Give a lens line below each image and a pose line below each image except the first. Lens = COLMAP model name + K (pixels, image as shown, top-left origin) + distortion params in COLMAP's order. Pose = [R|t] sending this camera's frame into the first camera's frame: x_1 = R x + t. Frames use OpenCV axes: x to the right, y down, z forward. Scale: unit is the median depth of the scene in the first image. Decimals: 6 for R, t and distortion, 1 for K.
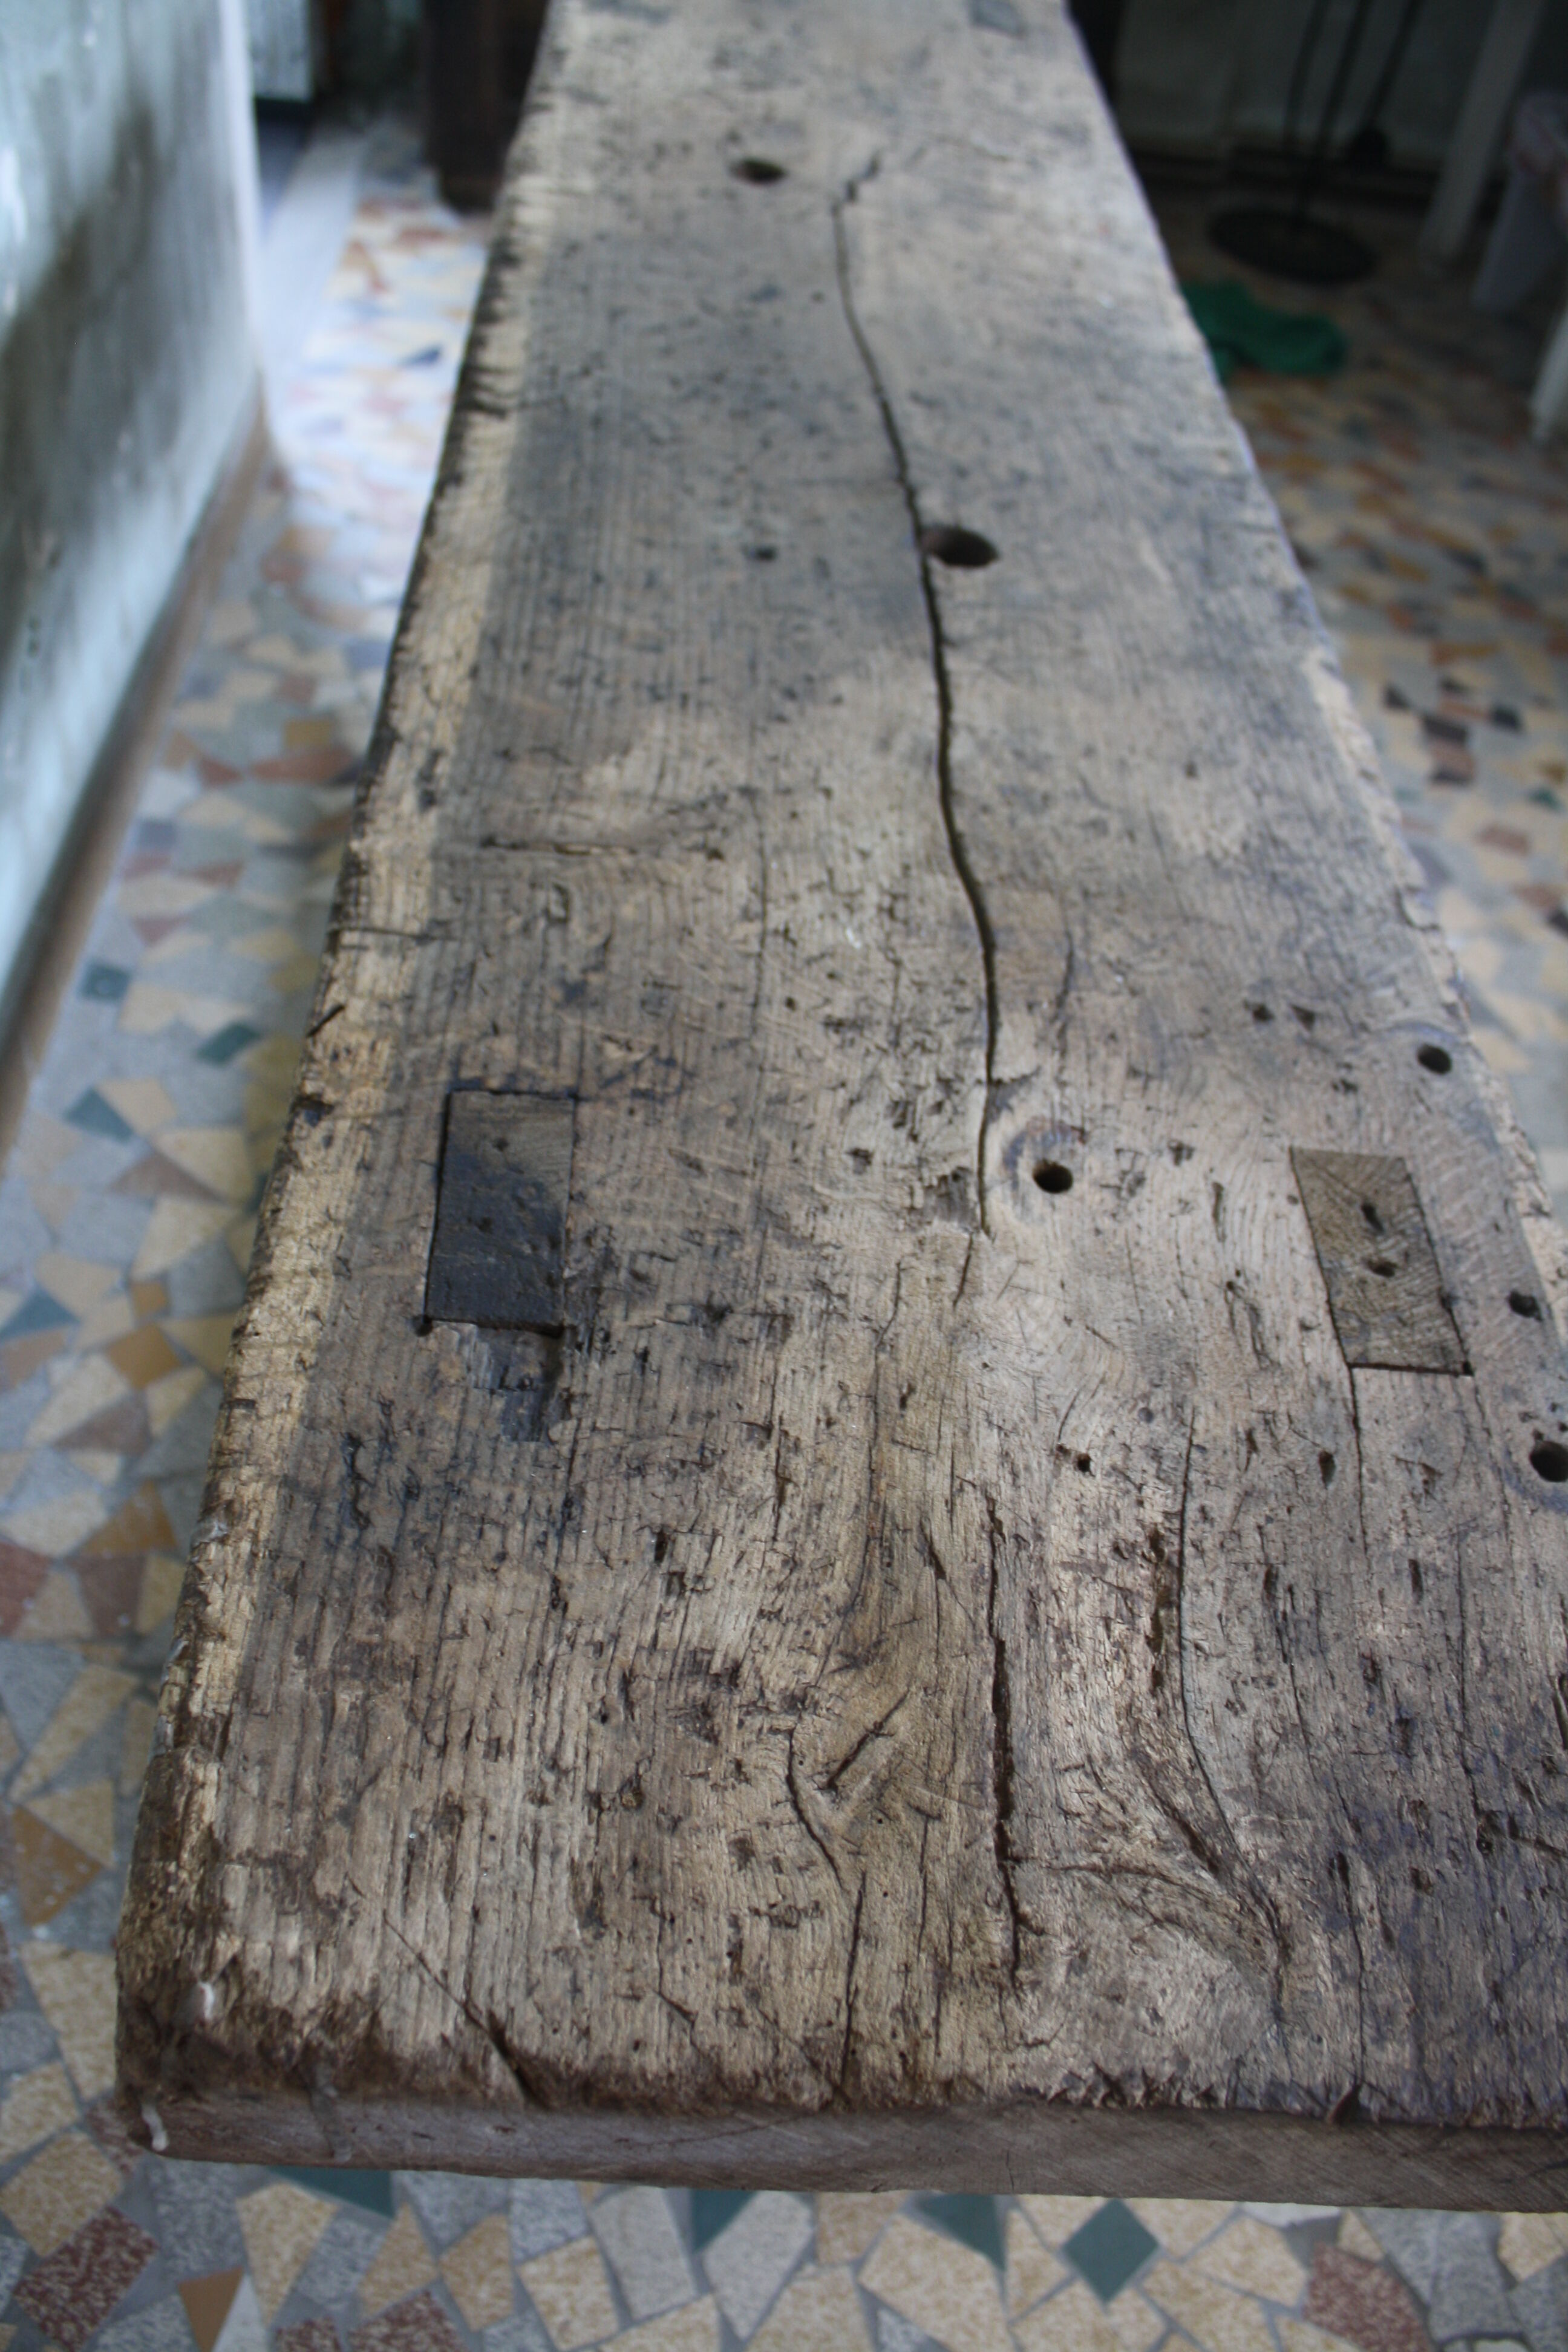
lens RADIAL K [[1895.9, 0, 754.7], [0, 1895.9, 1194.2], [0, 0, 1]] dist [-0.174116, 0.144549]
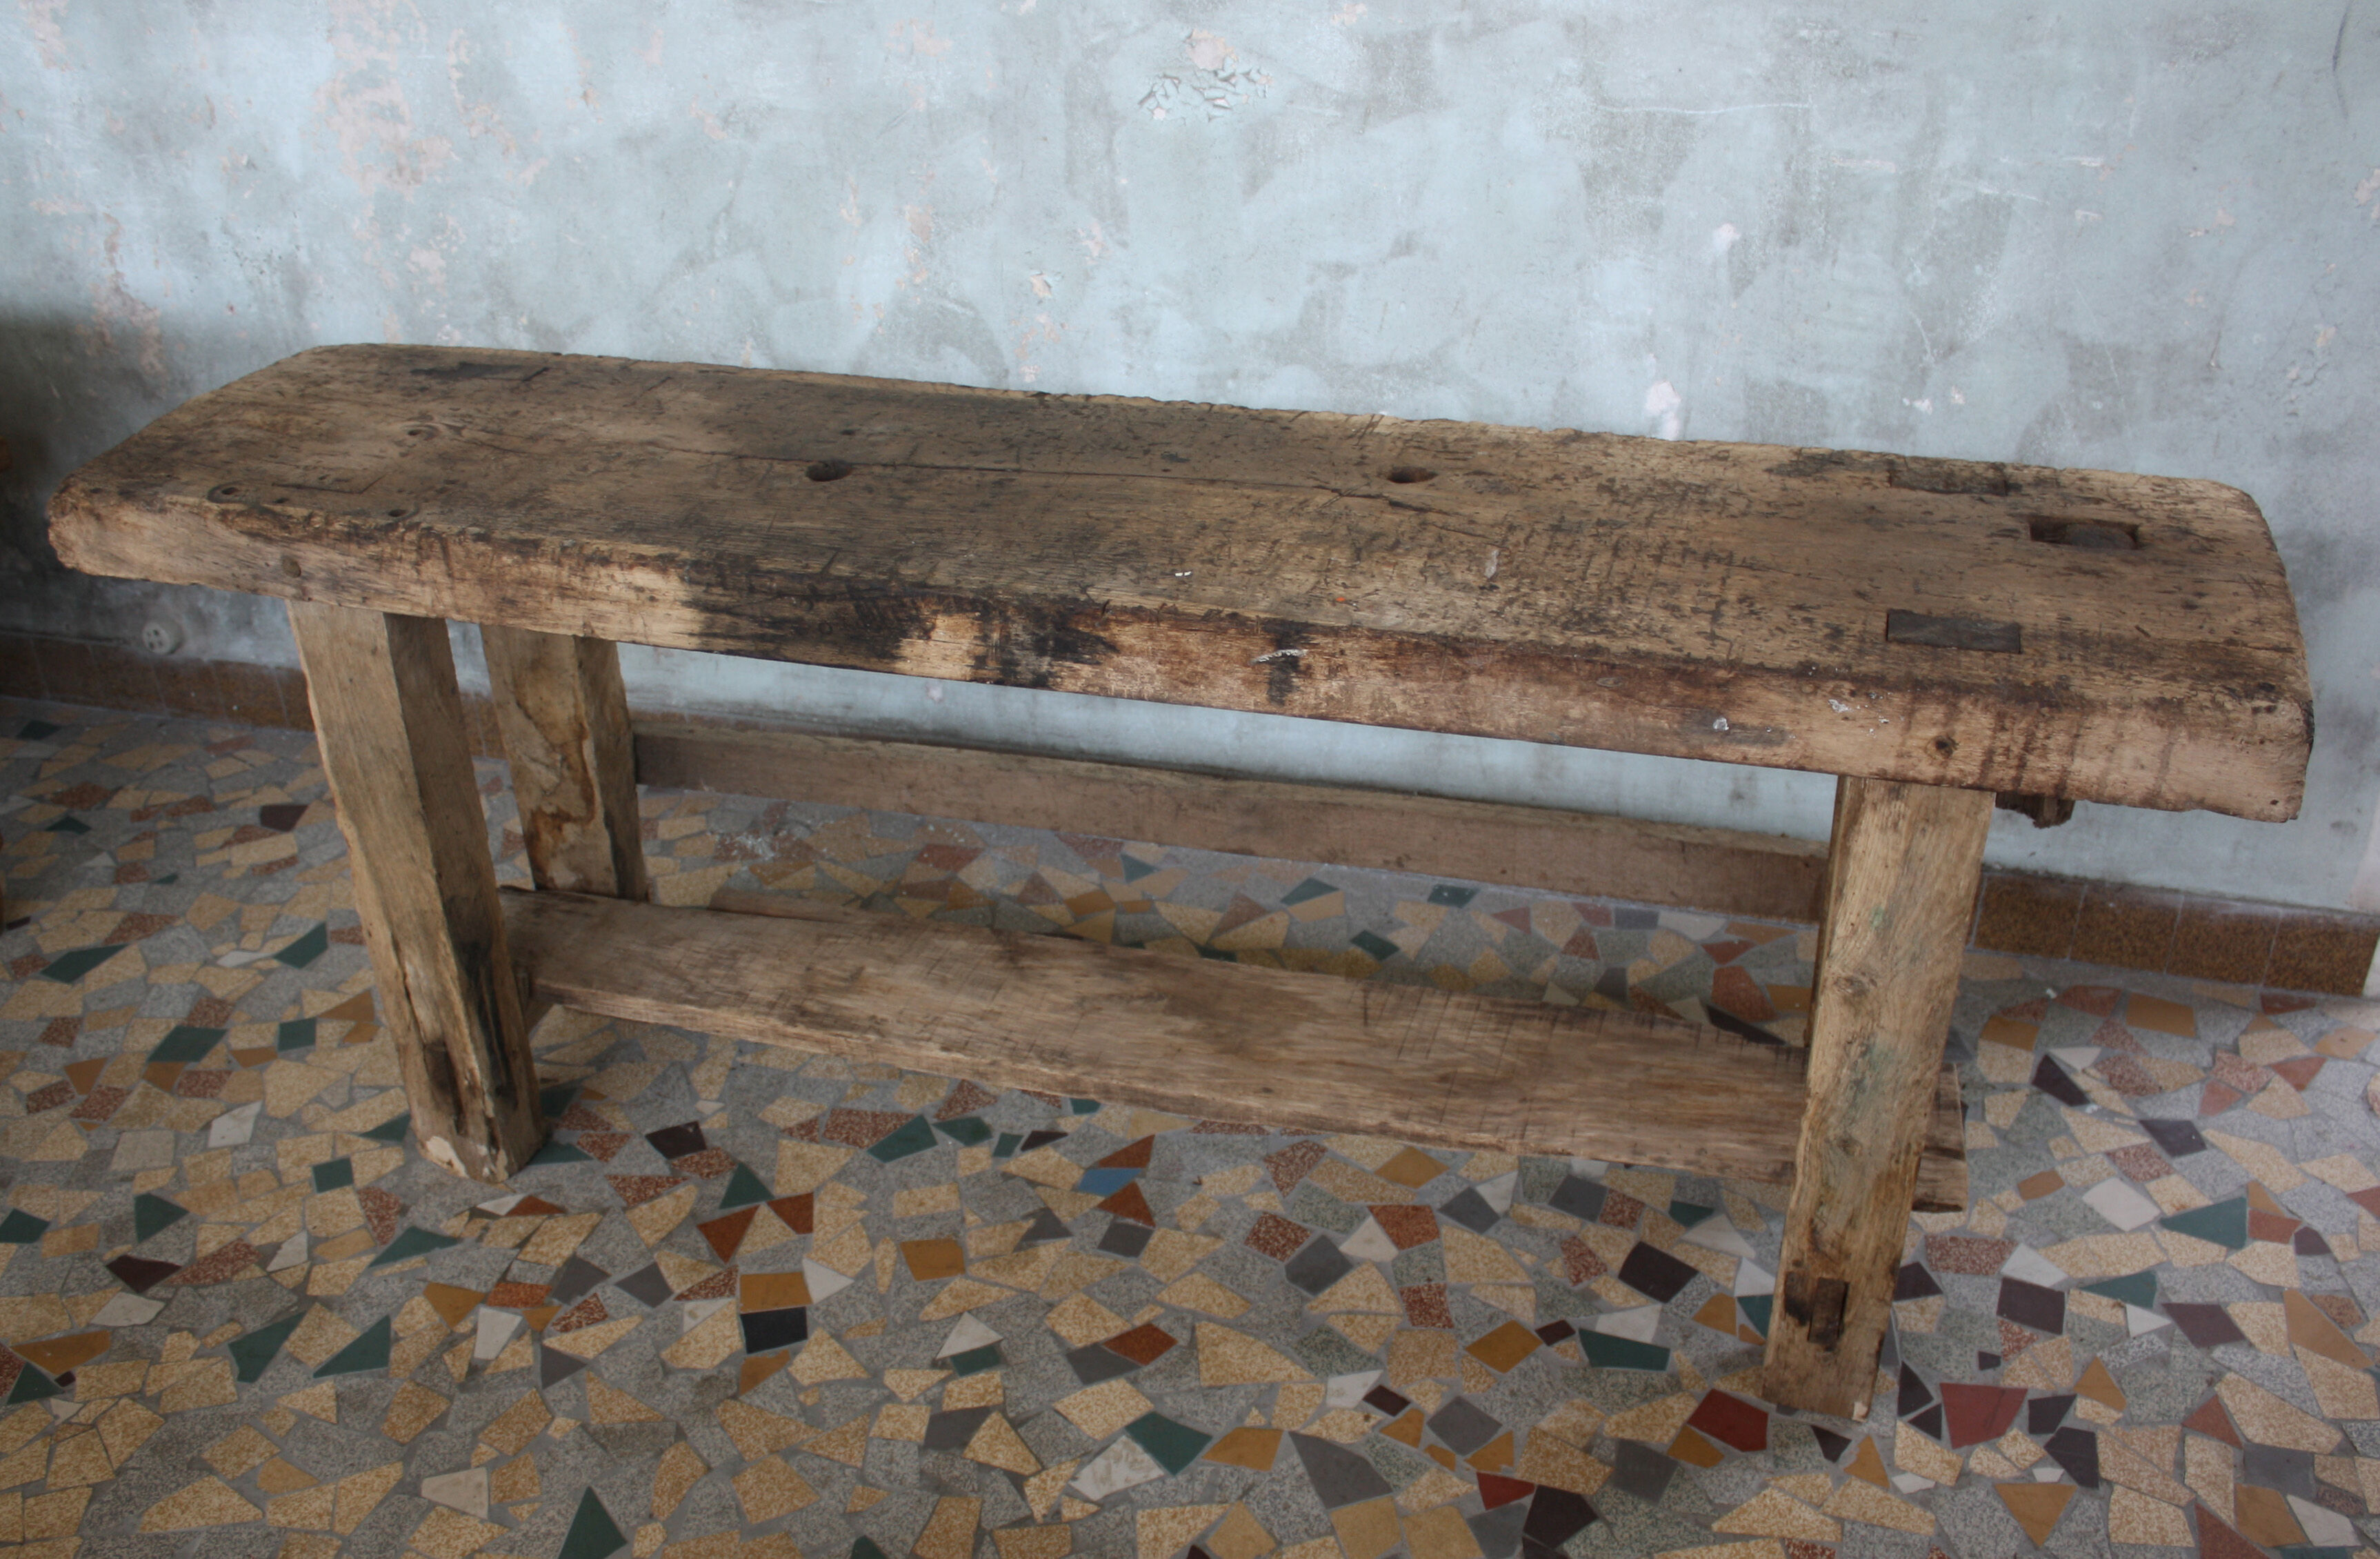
lens RADIAL K [[2160.6, 0, 1176.2], [0, 2160.6, 844.1], [0, 0, 1]] dist [-0.107951, 0.000000]
pose [[-0.287396, 0.418816, -0.861392, 2.235527], [-0.710731, 0.509627, 0.484914, -1.627502], [0.642079, 0.751581, 0.151200, 1.356982]]
